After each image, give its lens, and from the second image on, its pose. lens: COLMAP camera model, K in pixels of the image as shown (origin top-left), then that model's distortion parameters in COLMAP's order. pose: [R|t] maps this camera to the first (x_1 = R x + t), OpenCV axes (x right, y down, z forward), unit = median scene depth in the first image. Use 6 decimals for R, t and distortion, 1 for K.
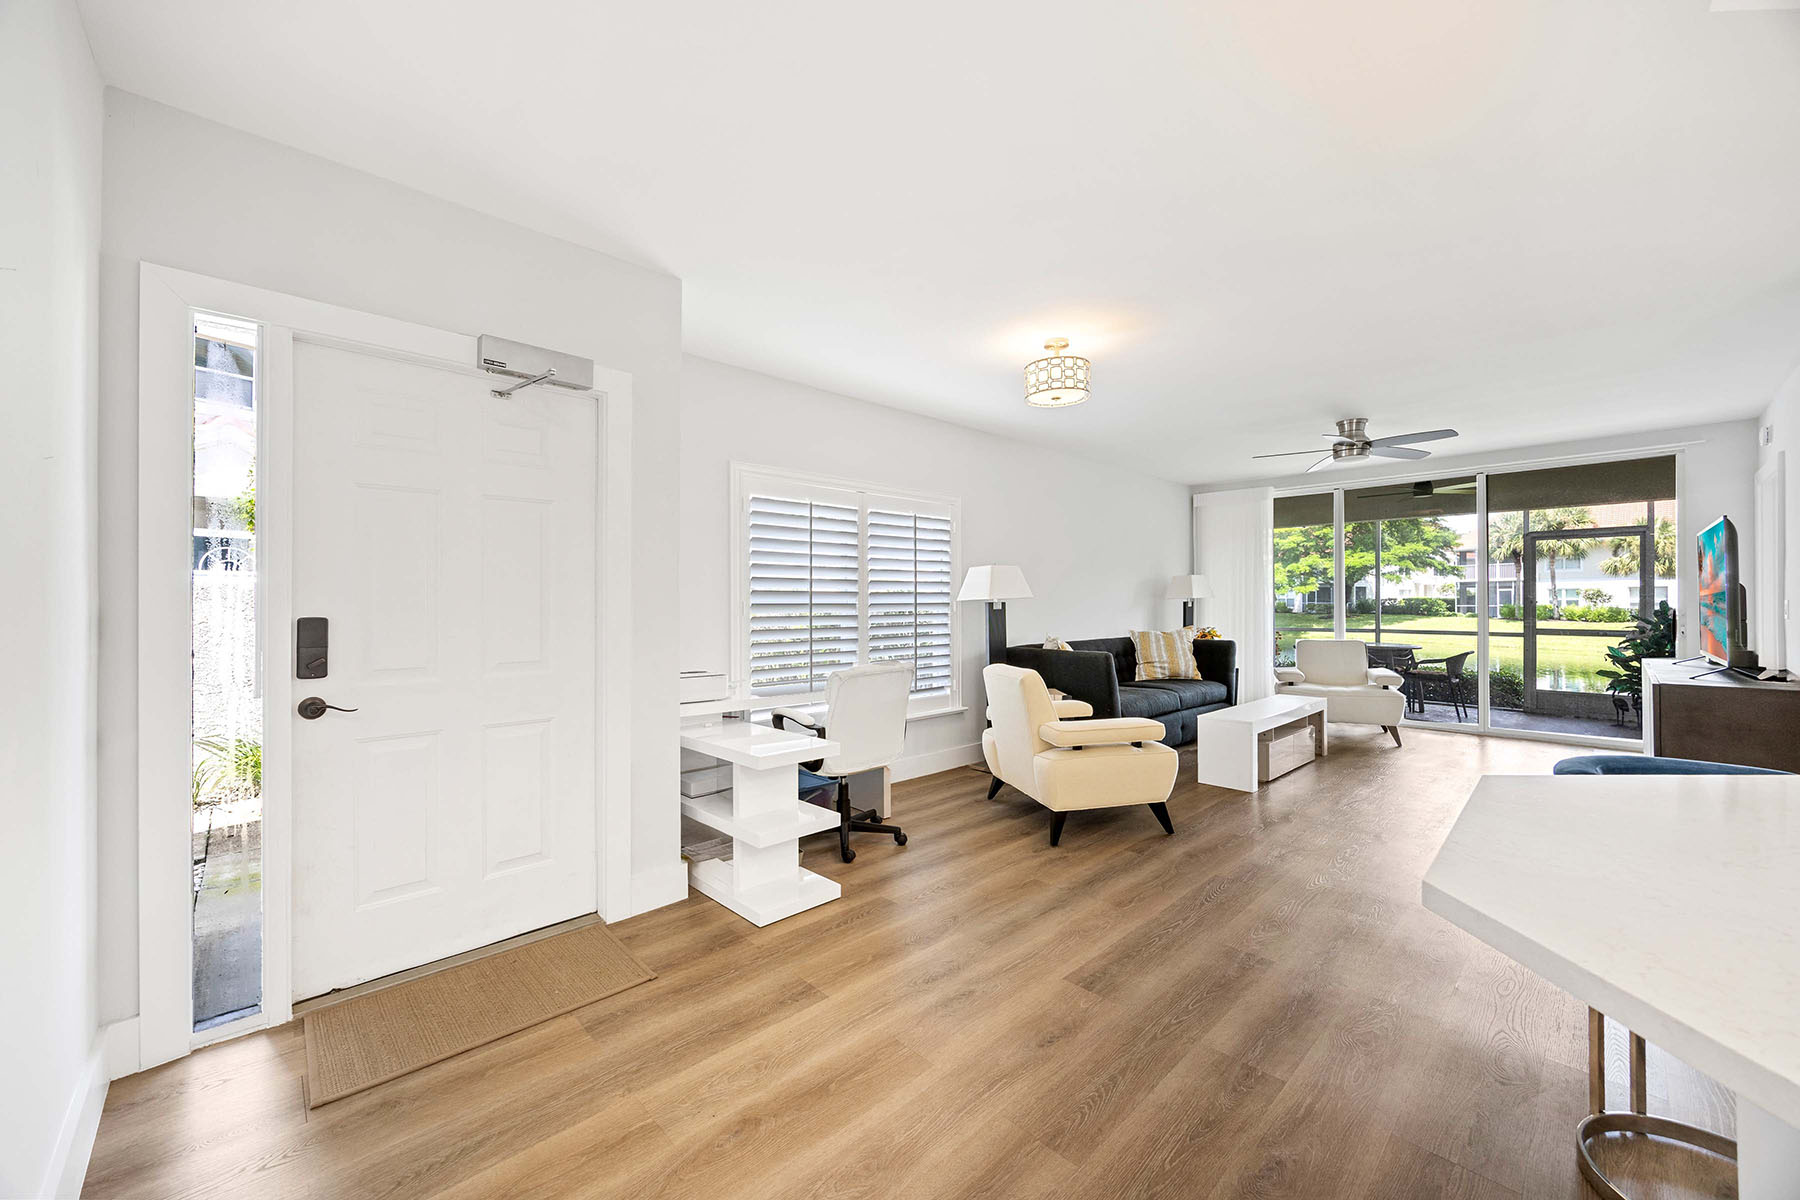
lens RADIAL K [[685.5, 0, 901.2], [0, 685.5, 597.9], [0, 0, 1]] dist [-0.001116, -0.000075]
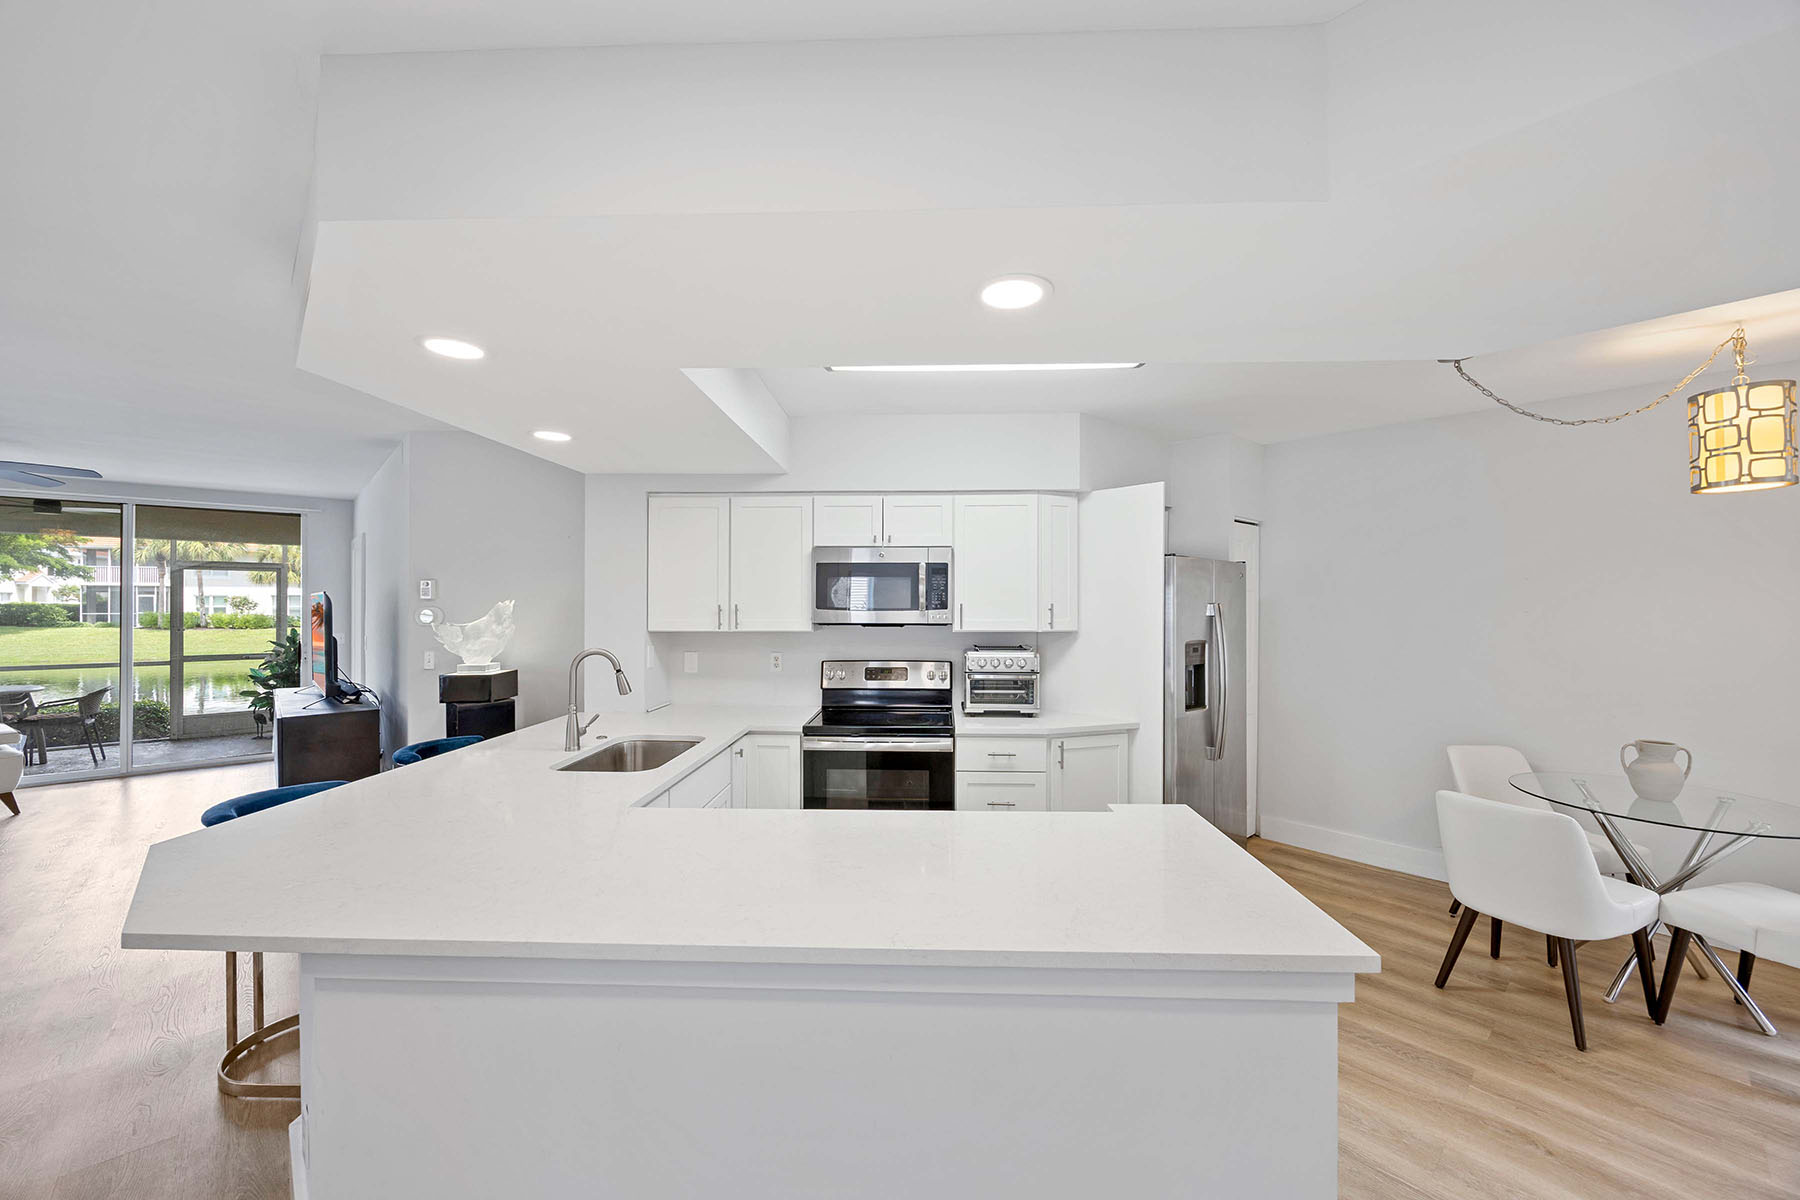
lens RADIAL K [[697.0, 0, 903.0], [0, 697.0, 605.1], [0, 0, 1]] dist [-0.004396, -0.000050]
pose [[0.018086, 0.000065, 0.999836, -0.106547], [-0.008238, 0.999966, 0.000084, -0.048875], [-0.999802, -0.008238, 0.018086, -0.110285]]
